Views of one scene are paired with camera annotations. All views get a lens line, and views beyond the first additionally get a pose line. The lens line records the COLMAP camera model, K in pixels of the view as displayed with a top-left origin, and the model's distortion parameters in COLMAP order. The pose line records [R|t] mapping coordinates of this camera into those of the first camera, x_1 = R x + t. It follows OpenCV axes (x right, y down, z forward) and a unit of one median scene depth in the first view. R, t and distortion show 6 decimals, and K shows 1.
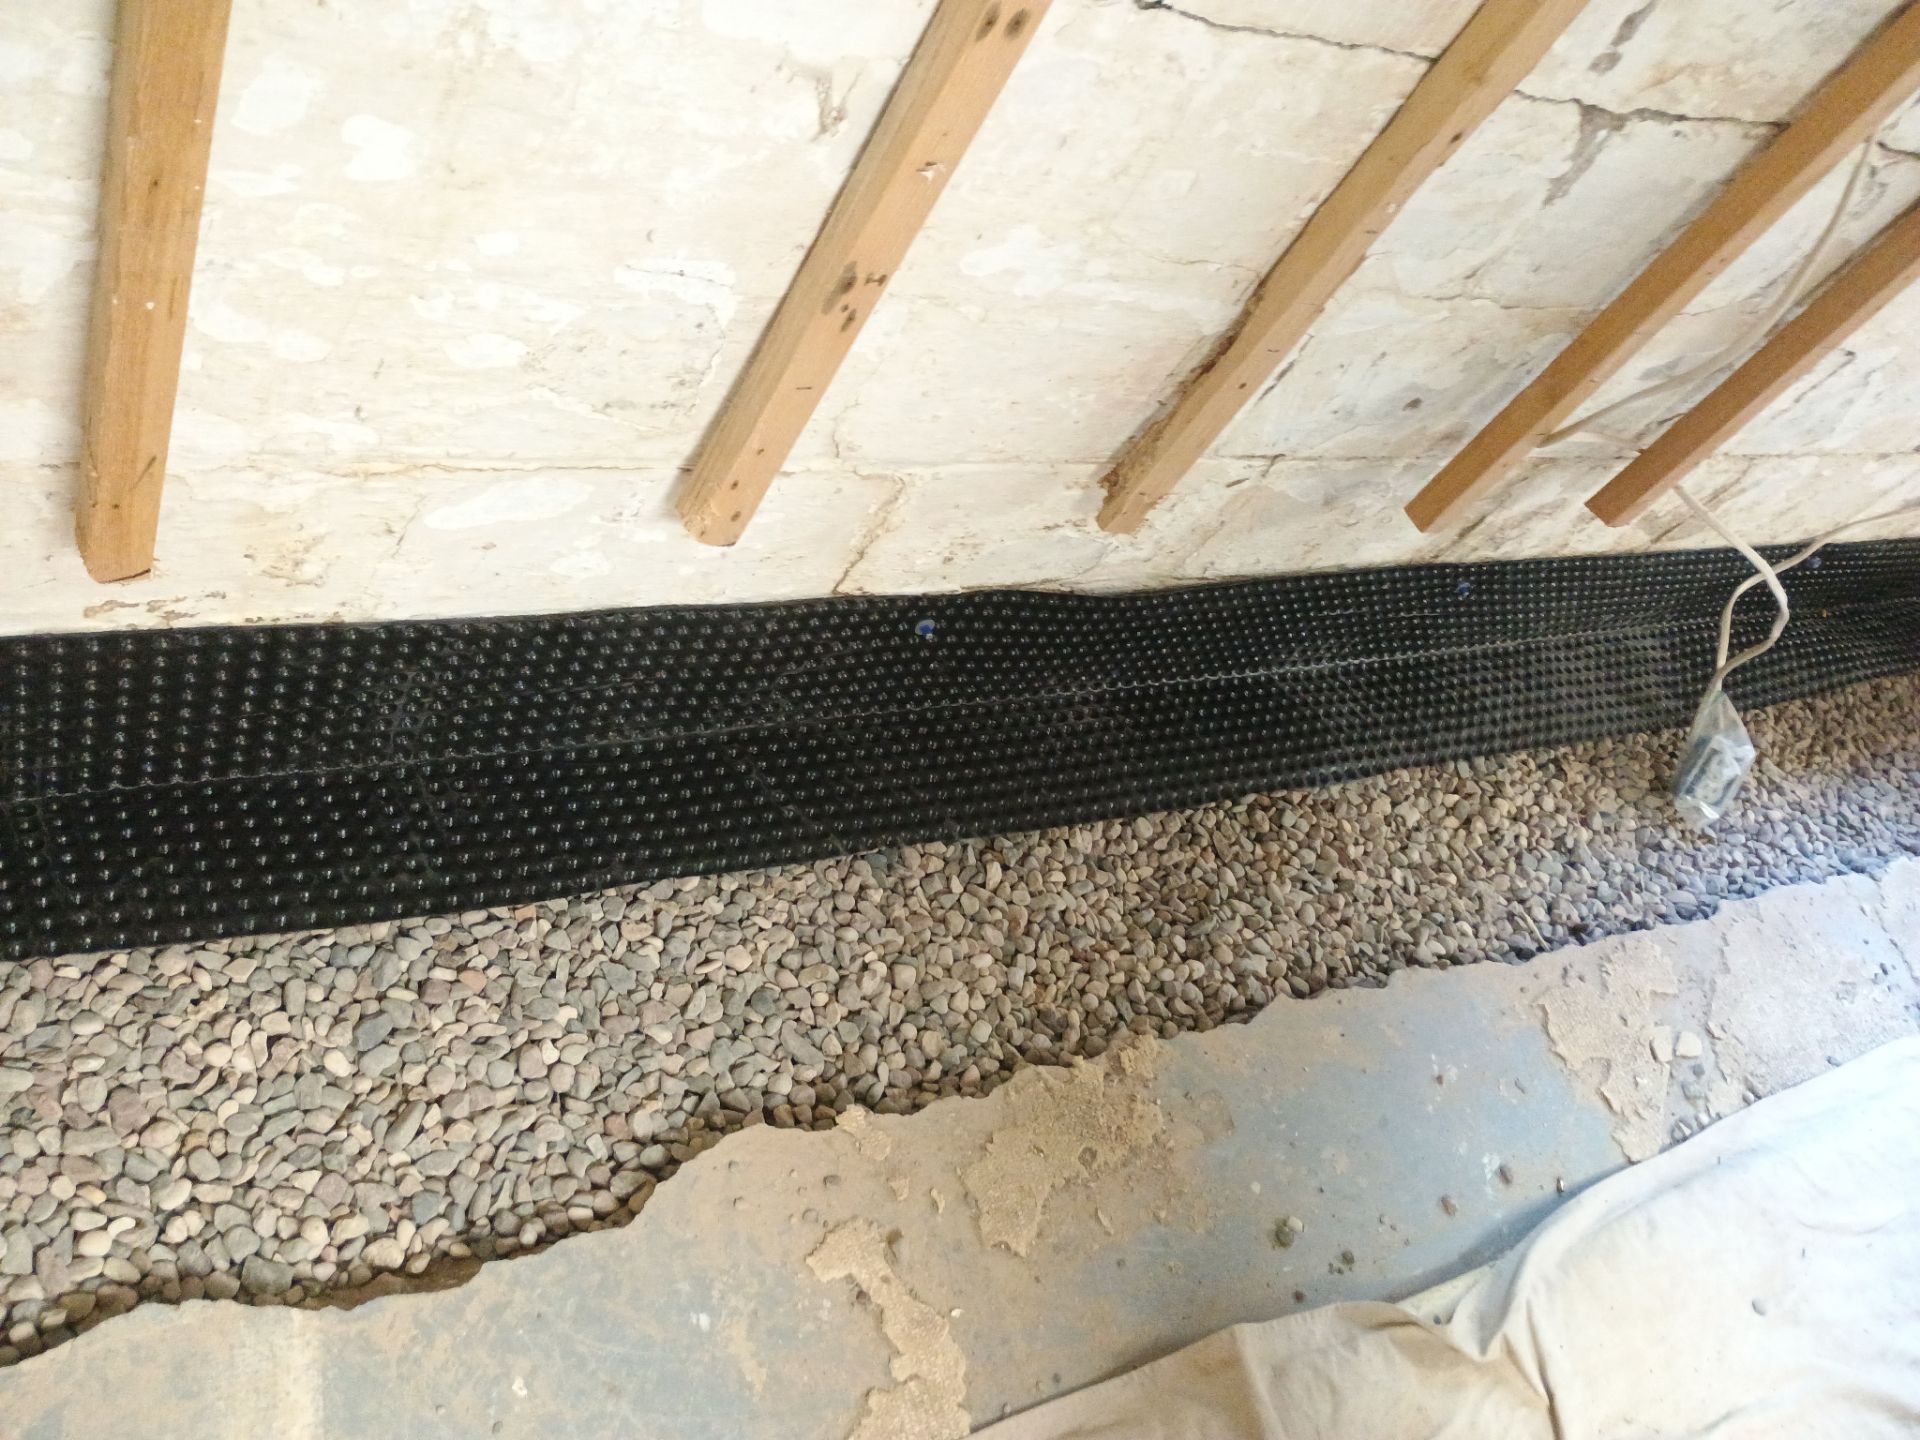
lens RADIAL K [[1681.1, 0, 954.2], [0, 1681.1, 723.7], [0, 0, 1]] dist [0.065373, -0.079184]
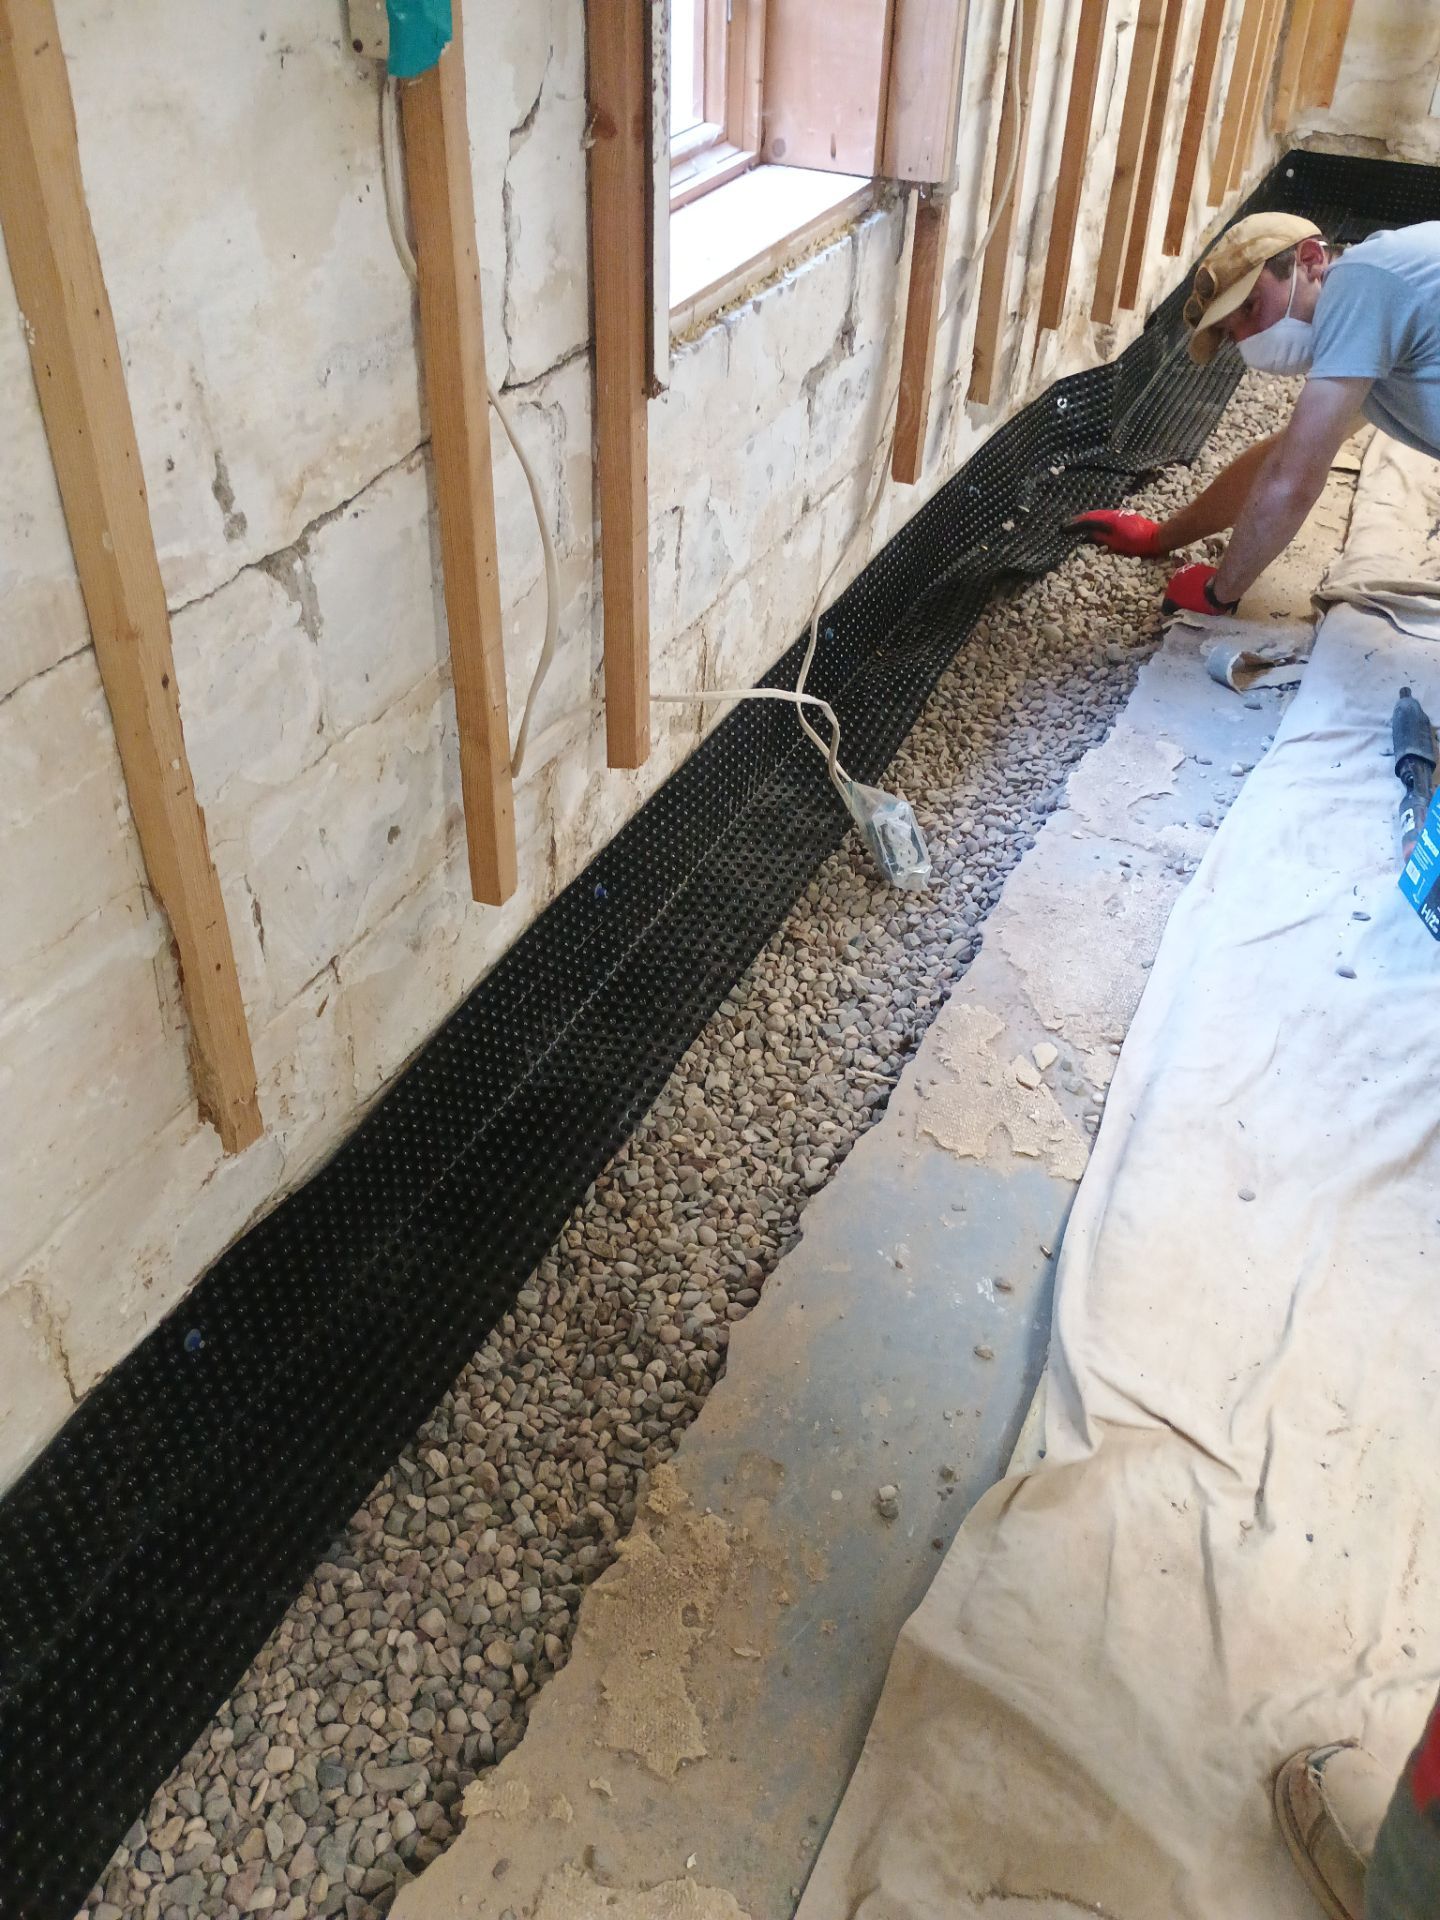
lens RADIAL K [[1681.1, 0, 712.9], [0, 1681.1, 957.0], [0, 0, 1]] dist [0.065373, -0.079184]
pose [[0.683613, -0.697831, 0.213789, 0.120905], [0.715841, 0.698192, -0.010002, 0.010308], [-0.142286, 0.159877, 0.976829, -0.008907]]
